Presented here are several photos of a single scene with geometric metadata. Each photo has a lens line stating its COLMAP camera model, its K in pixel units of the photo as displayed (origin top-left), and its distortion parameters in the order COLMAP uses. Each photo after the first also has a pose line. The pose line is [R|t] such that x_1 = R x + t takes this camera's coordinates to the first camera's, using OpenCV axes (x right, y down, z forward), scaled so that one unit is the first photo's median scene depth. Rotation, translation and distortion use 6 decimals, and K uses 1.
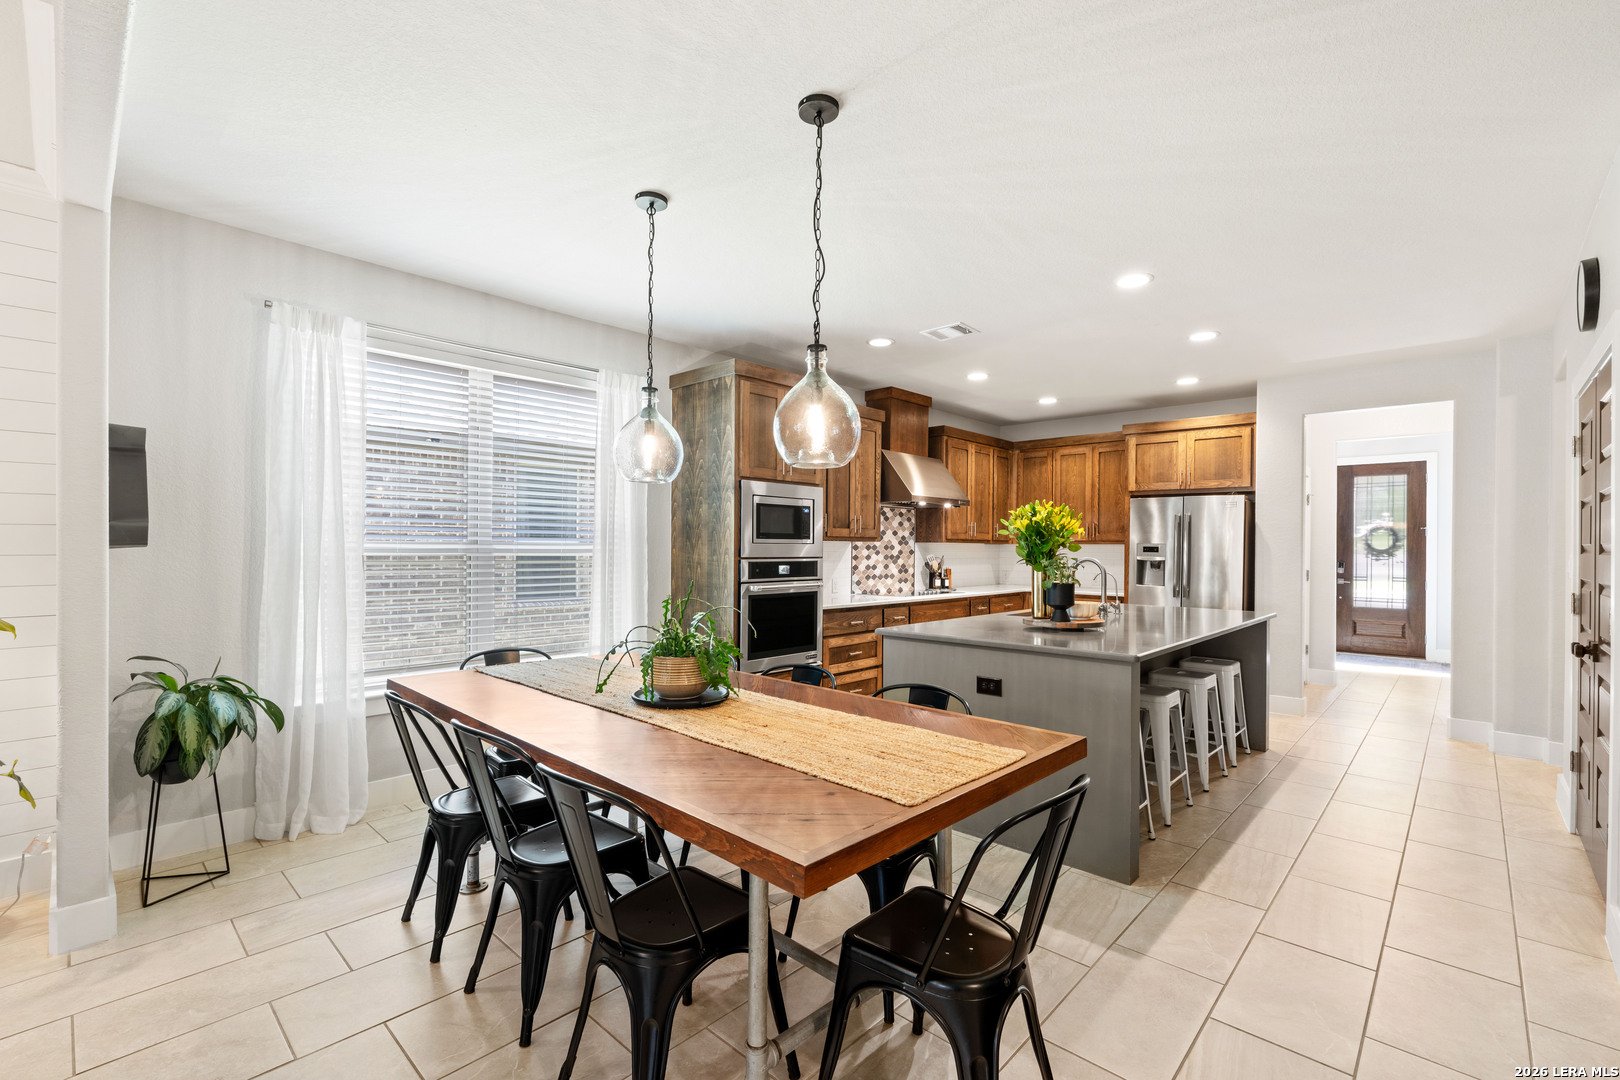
lens RADIAL K [[710.5, 0, 812.6], [0, 710.5, 547.9], [0, 0, 1]] dist [-0.008376, 0.001133]
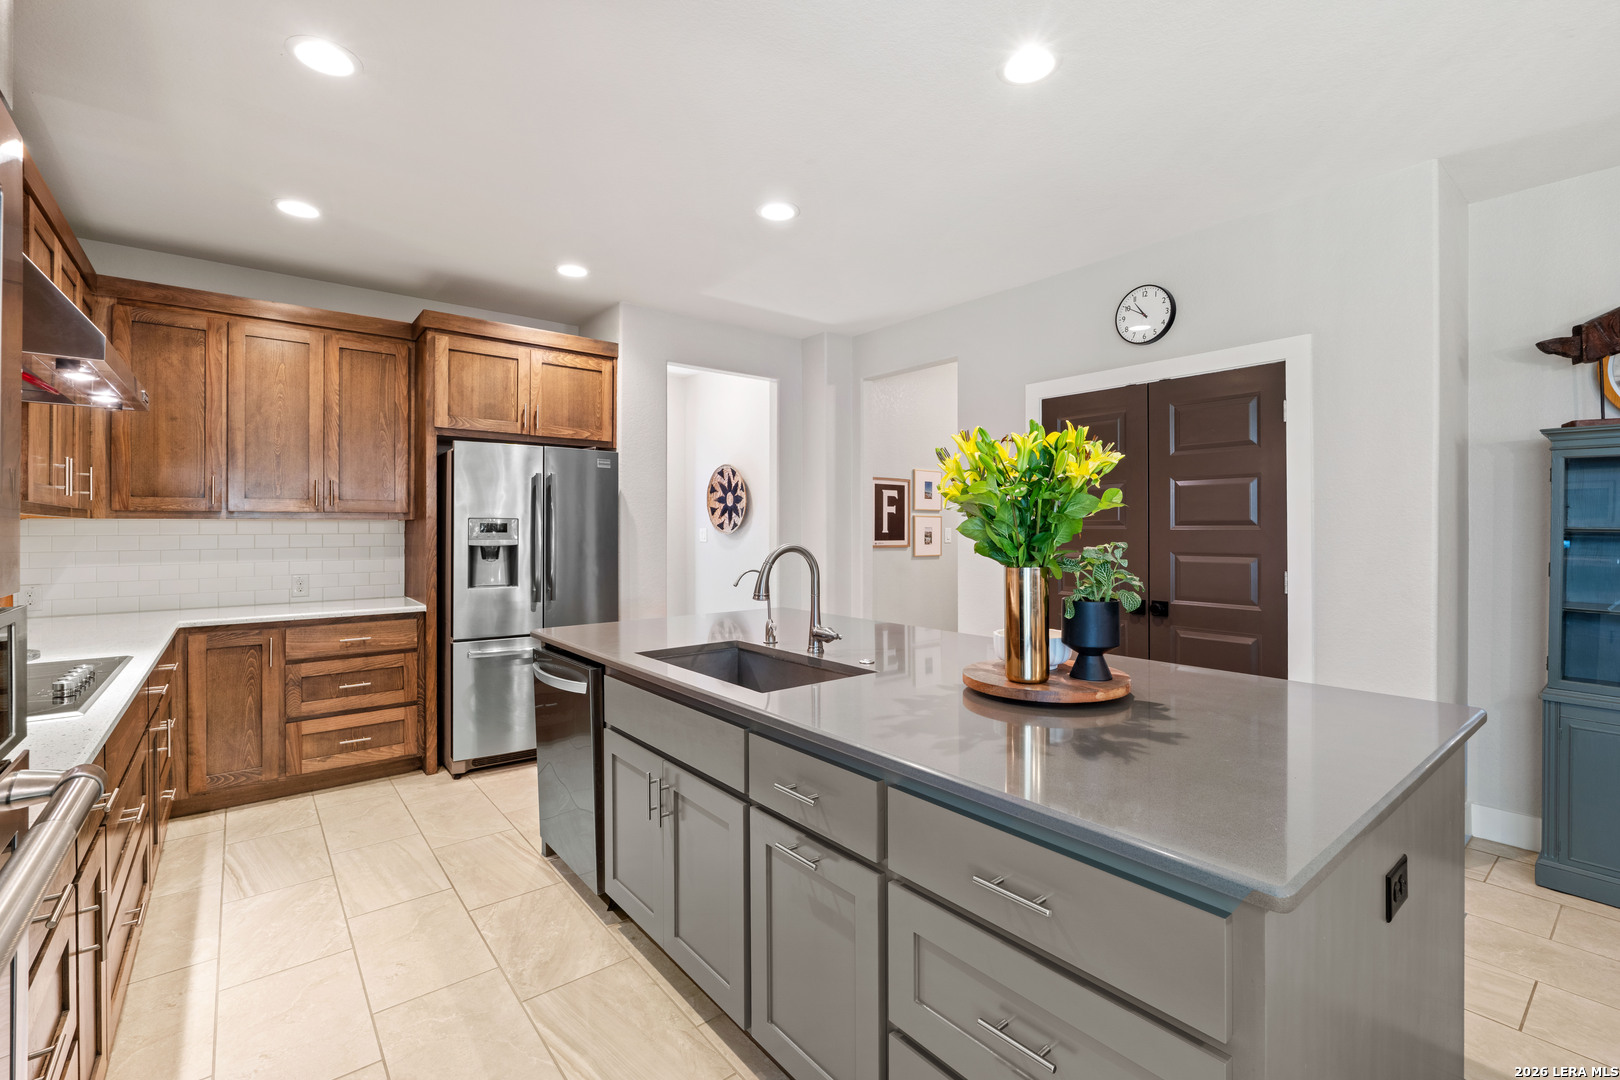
lens RADIAL K [[710.5, 0, 820.9], [0, 710.5, 528.5], [0, 0, 1]] dist [-0.008376, 0.001133]
pose [[0.136714, -0.010670, 0.990553, -0.089448], [0.005422, 0.999935, 0.010023, -0.001892], [-0.990596, 0.004000, 0.136763, 0.652901]]
